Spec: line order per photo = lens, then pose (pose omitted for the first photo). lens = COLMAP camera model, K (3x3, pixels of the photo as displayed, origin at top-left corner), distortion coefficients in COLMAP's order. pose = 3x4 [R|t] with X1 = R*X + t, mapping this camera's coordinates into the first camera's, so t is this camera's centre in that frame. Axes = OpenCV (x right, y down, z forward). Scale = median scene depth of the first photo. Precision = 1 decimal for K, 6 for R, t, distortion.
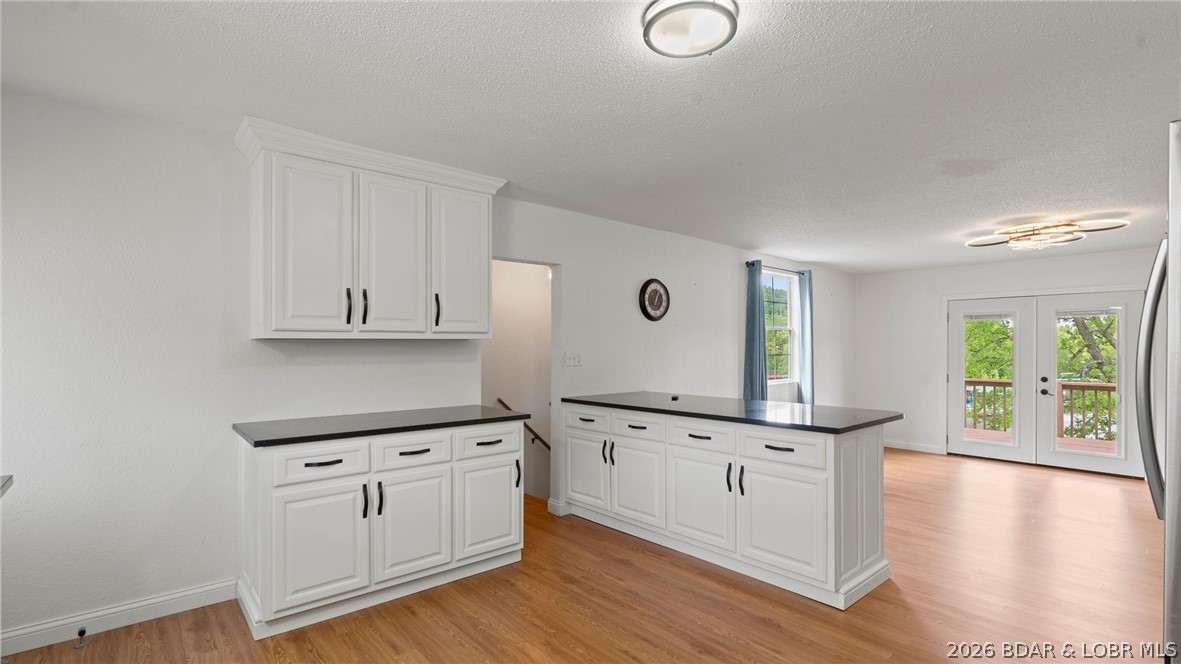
lens RADIAL K [[536.1, 0, 587.3], [0, 536.1, 342.8], [0, 0, 1]] dist [-0.009585, 0.003818]
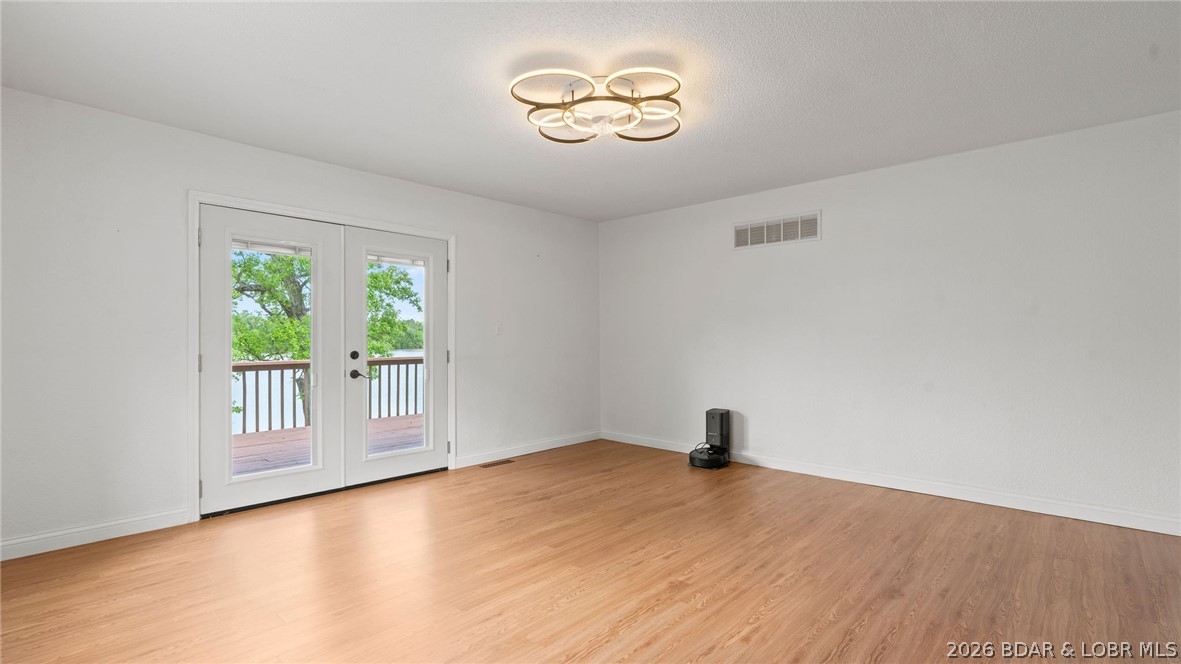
lens RADIAL K [[536.1, 0, 583.5], [0, 536.1, 330.6], [0, 0, 1]] dist [-0.009585, 0.003818]
pose [[-0.105271, 0.008506, 0.994407, 0.314366], [-0.012934, 0.999867, -0.009922, 0.075715], [-0.994359, -0.013907, -0.105147, 1.444788]]
